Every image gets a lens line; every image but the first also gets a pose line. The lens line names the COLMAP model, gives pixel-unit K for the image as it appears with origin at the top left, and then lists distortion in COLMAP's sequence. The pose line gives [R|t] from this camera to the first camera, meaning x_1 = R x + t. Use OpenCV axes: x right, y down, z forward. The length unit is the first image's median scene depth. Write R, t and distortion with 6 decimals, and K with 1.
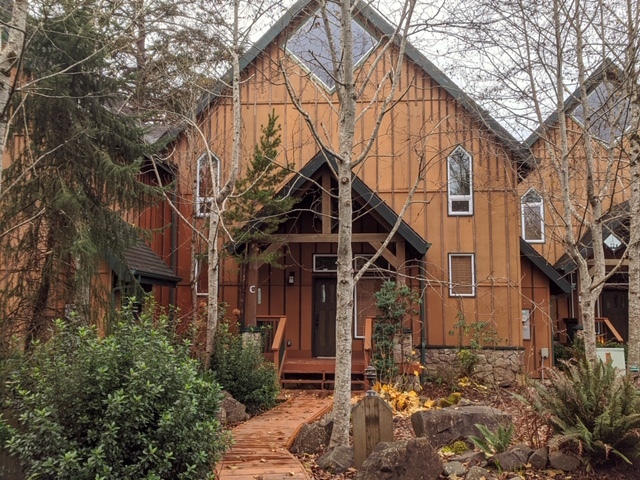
lens RADIAL K [[476.3, 0, 323.6], [0, 476.3, 244.3], [0, 0, 1]] dist [0.005162, 0.002196]
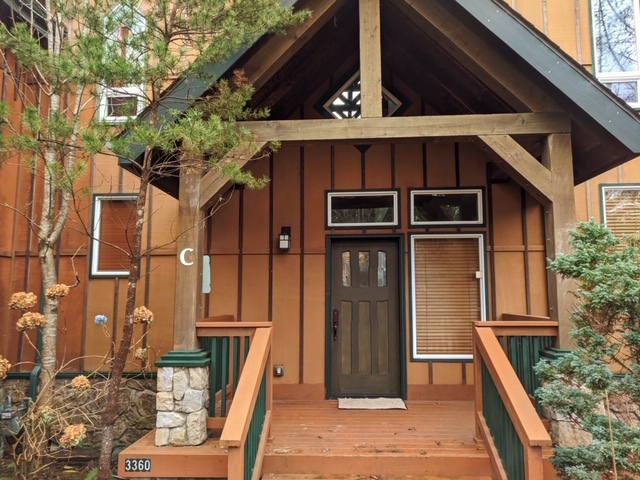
lens RADIAL K [[476.3, 0, 323.6], [0, 476.3, 244.3], [0, 0, 1]] dist [0.005162, 0.002196]
pose [[0.999864, -0.006725, 0.015045, -0.034267], [0.006189, 0.999354, 0.035402, 0.059553], [-0.015273, -0.035304, 0.999260, 0.506729]]
